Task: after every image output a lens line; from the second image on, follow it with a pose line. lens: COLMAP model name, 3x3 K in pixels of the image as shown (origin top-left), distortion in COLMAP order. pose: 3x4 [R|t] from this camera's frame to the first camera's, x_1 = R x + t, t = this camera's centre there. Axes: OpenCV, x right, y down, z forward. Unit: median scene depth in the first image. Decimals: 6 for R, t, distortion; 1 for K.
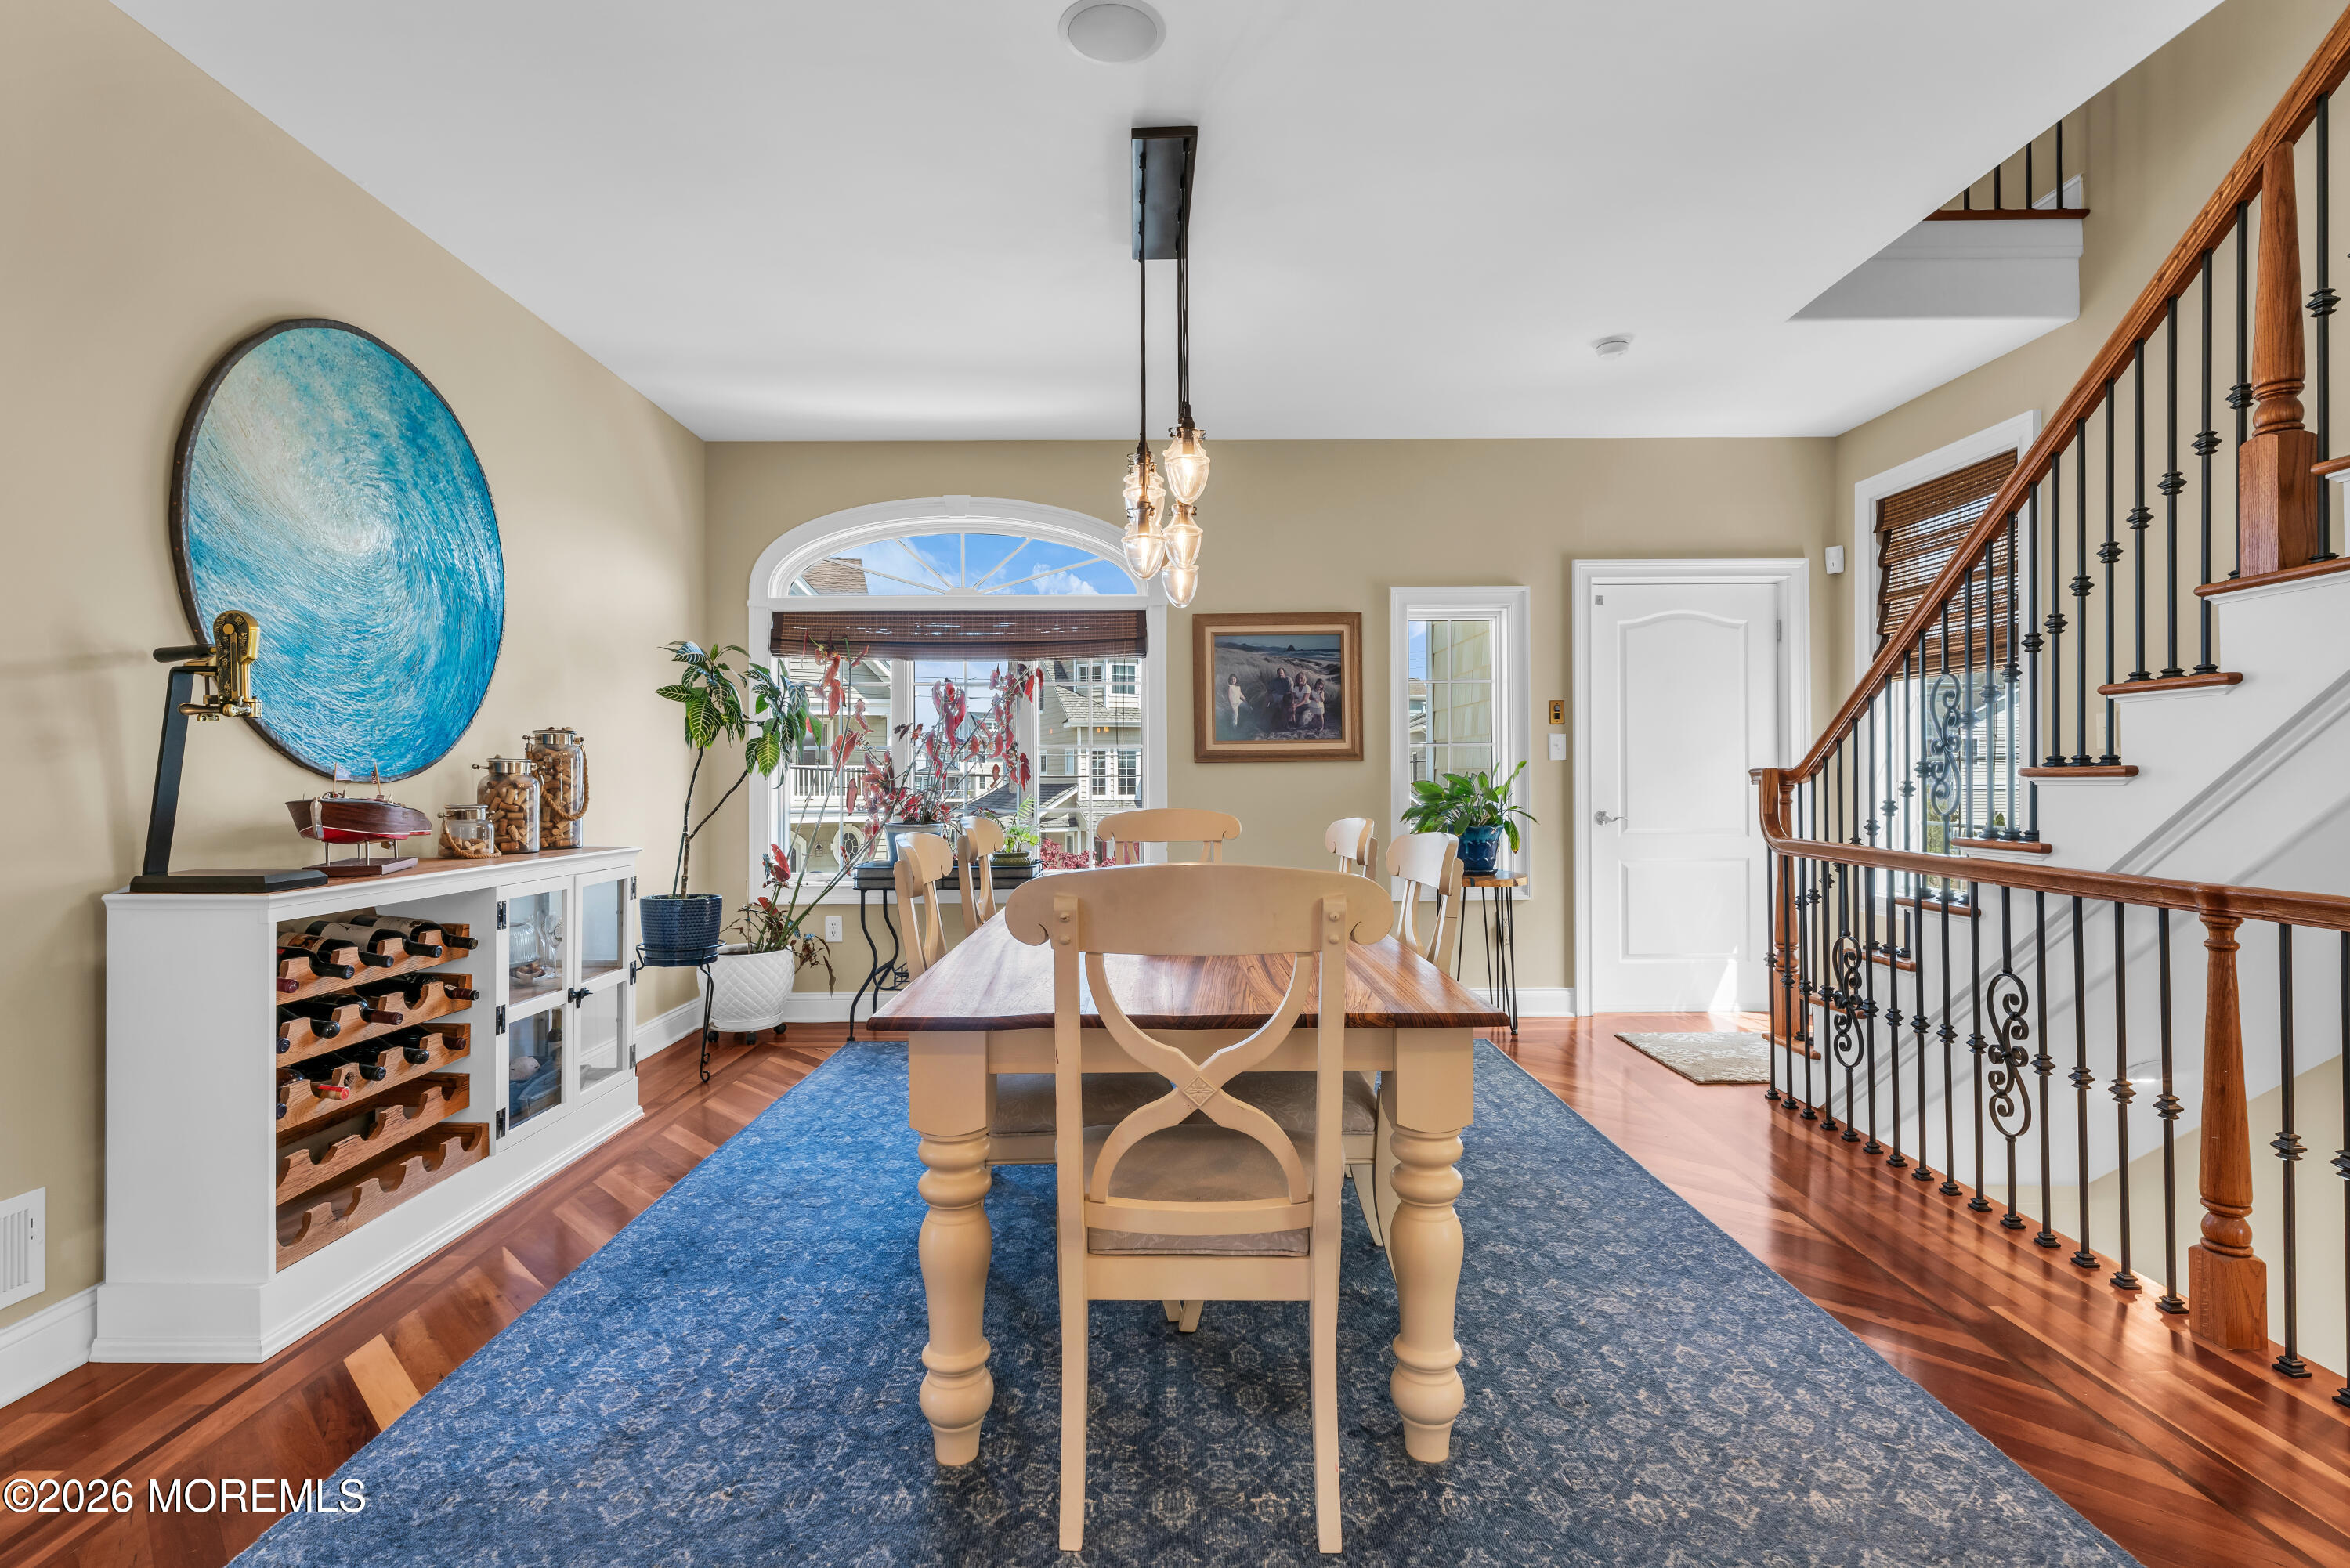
lens RADIAL K [[1124.1, 0, 1159.4], [0, 1124.1, 776.1], [0, 0, 1]] dist [-0.001879, -0.000113]
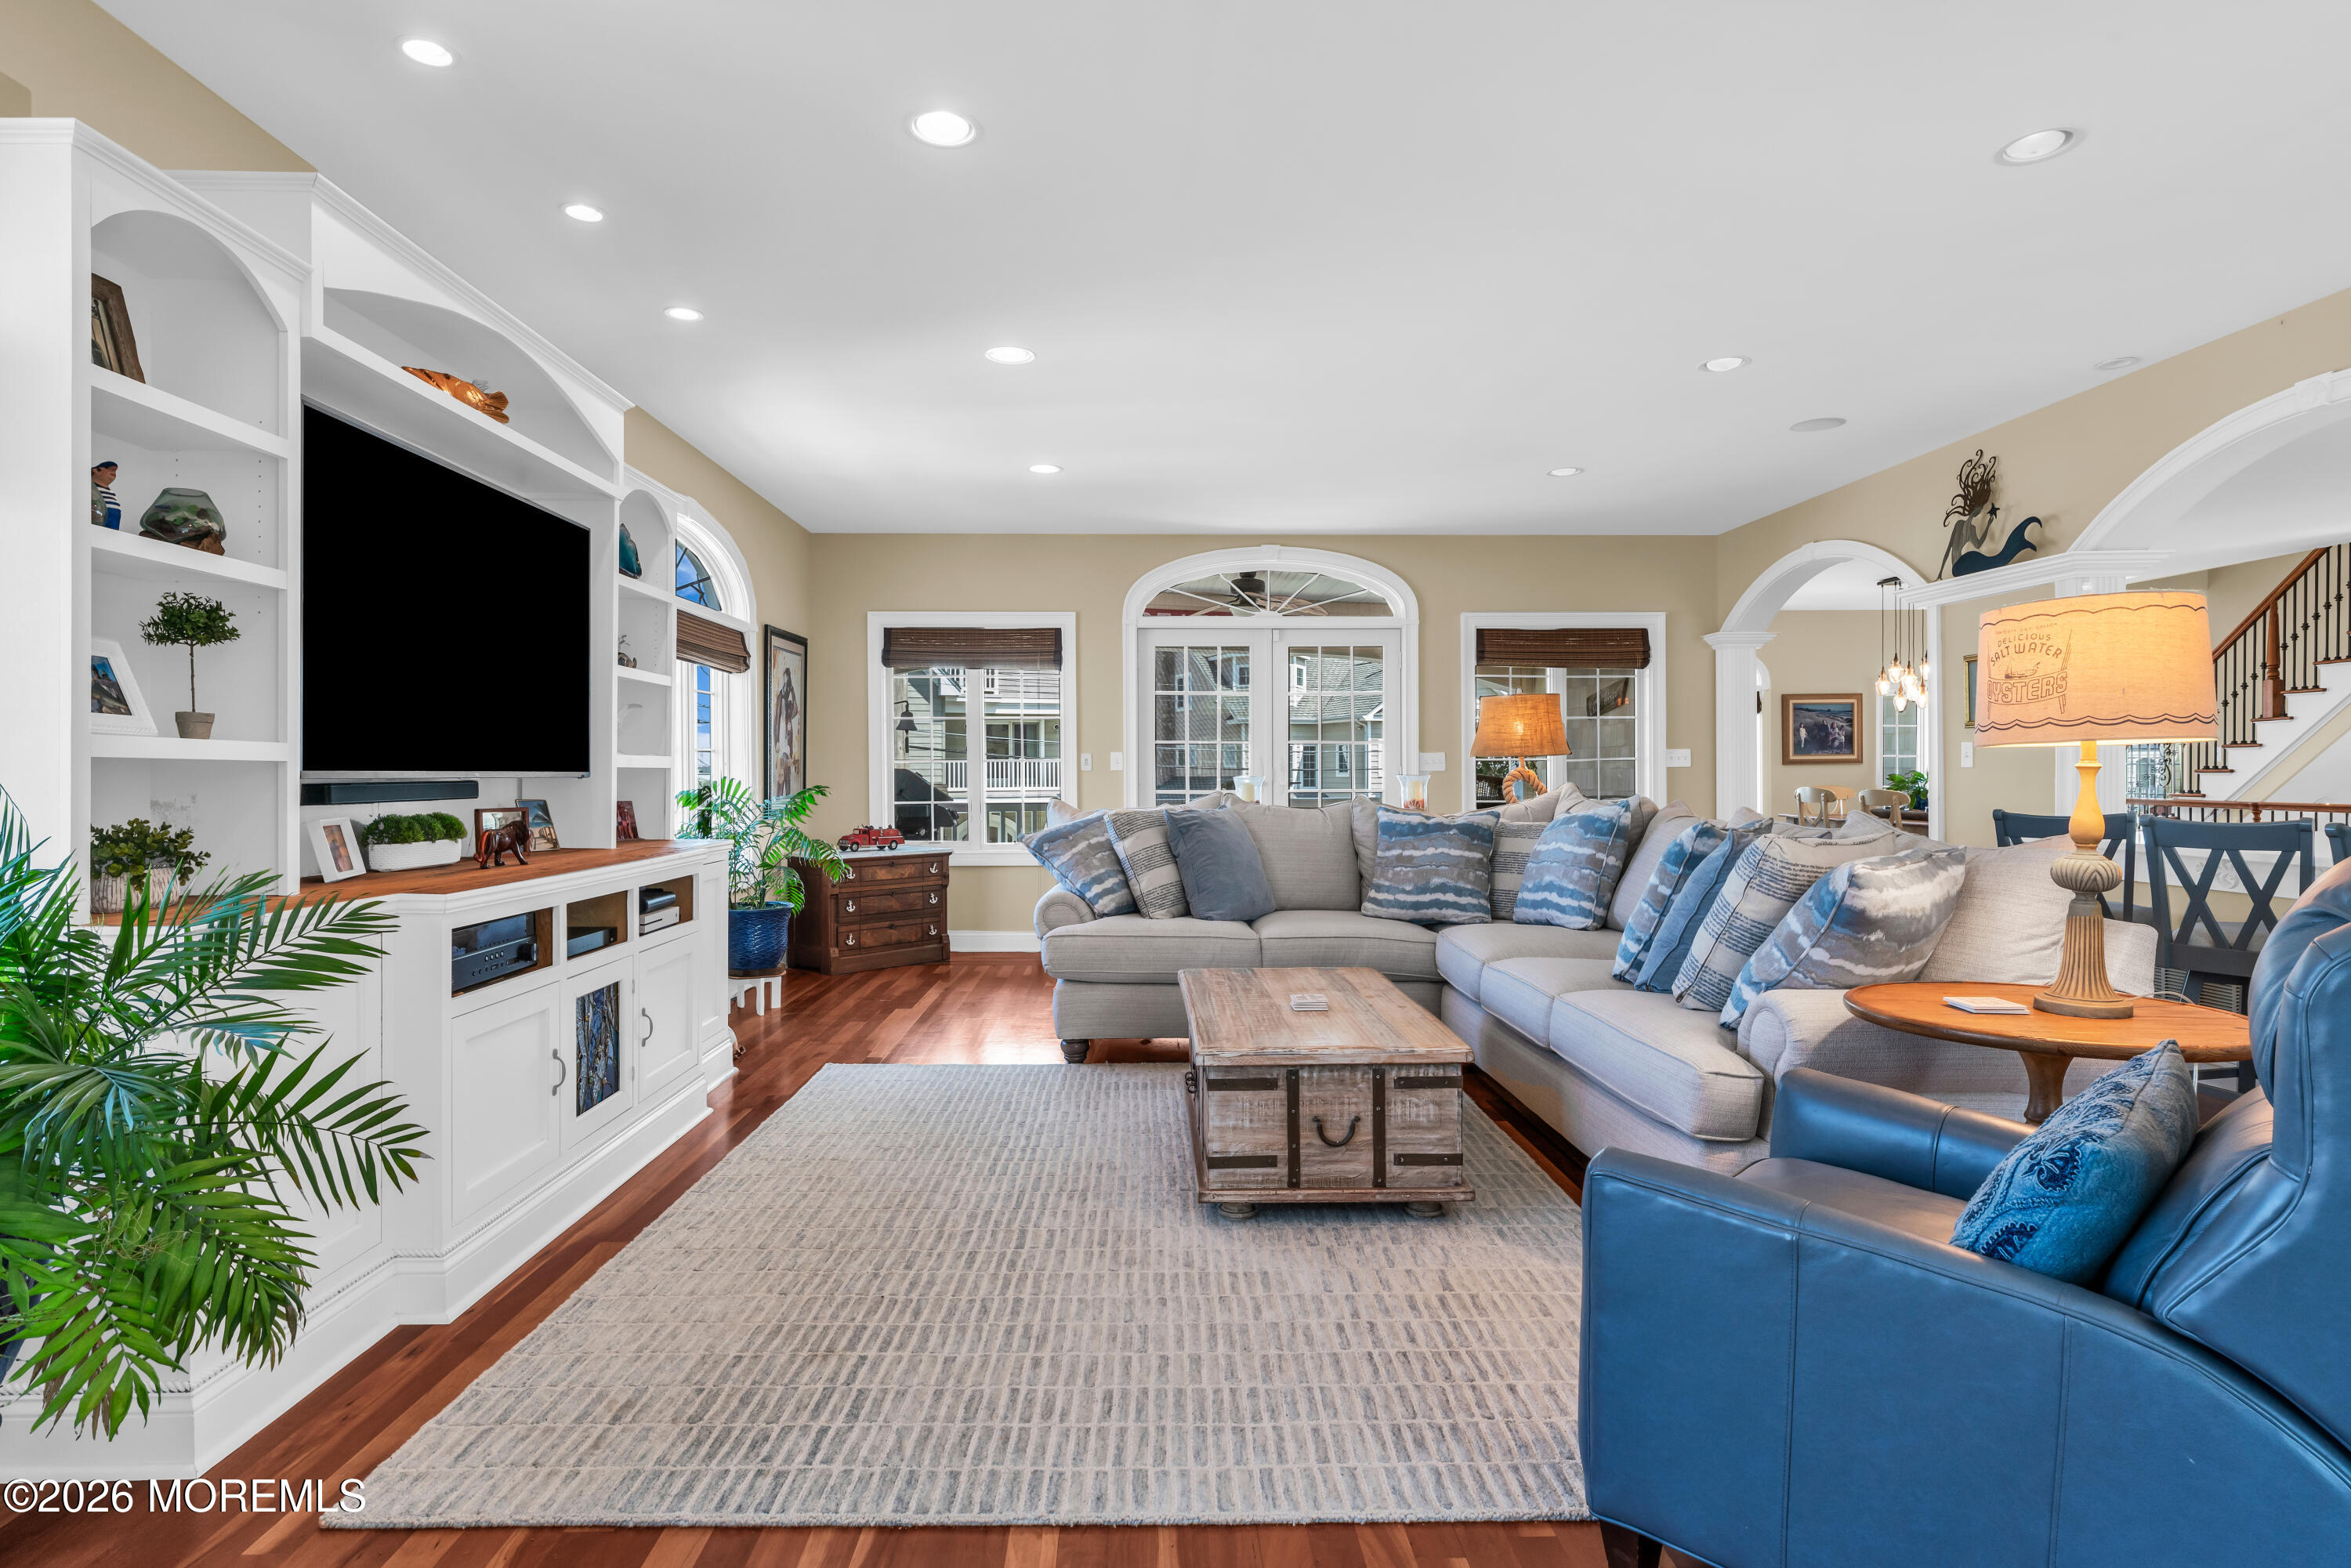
lens RADIAL K [[1213.2, 0, 1182.8], [0, 1213.2, 781.1], [0, 0, 1]] dist [0.001606, 0.000184]
pose [[0.999837, 0.001043, 0.018010, -1.136473], [-0.001226, 0.999948, 0.010141, -0.003075], [-0.017999, -0.010162, 0.999786, -1.254004]]
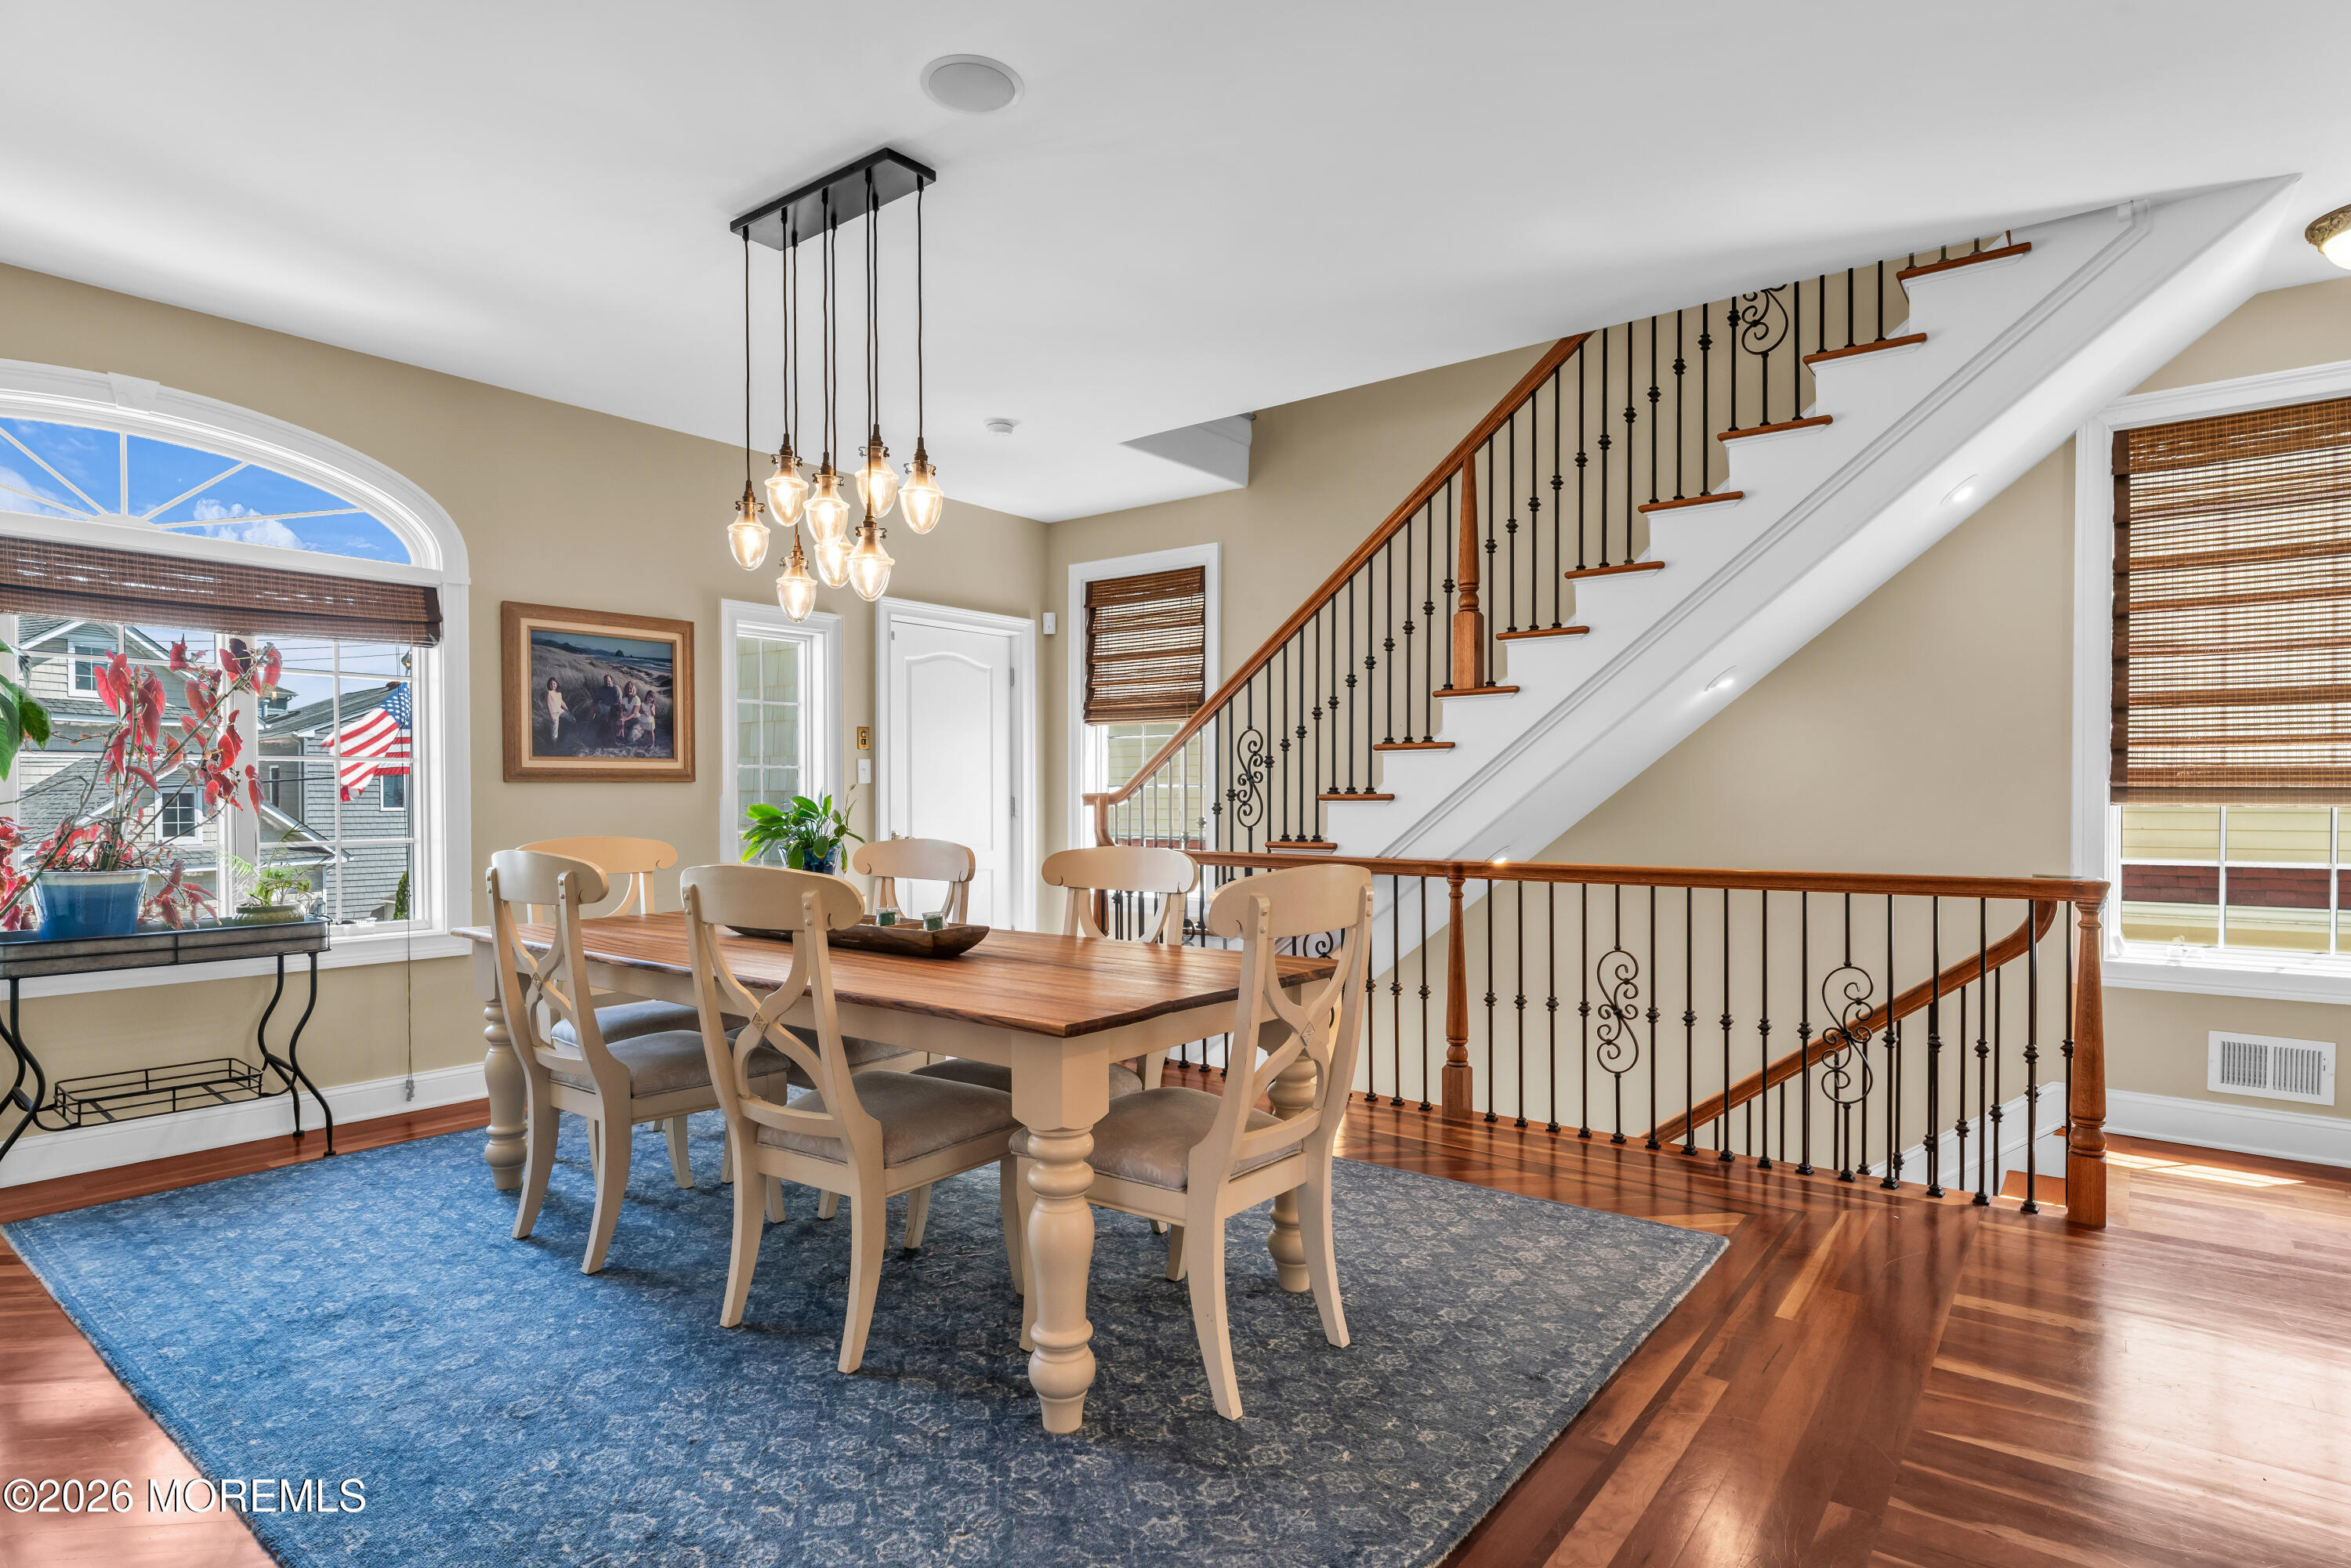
lens RADIAL K [[1213.2, 0, 1170.6], [0, 1213.2, 803.8], [0, 0, 1]] dist [0.001606, 0.000184]
pose [[0.622273, -0.001987, 0.782798, -0.362036], [-0.002512, 0.999987, 0.004536, -0.000973], [-0.782797, -0.004789, 0.622259, 0.066283]]
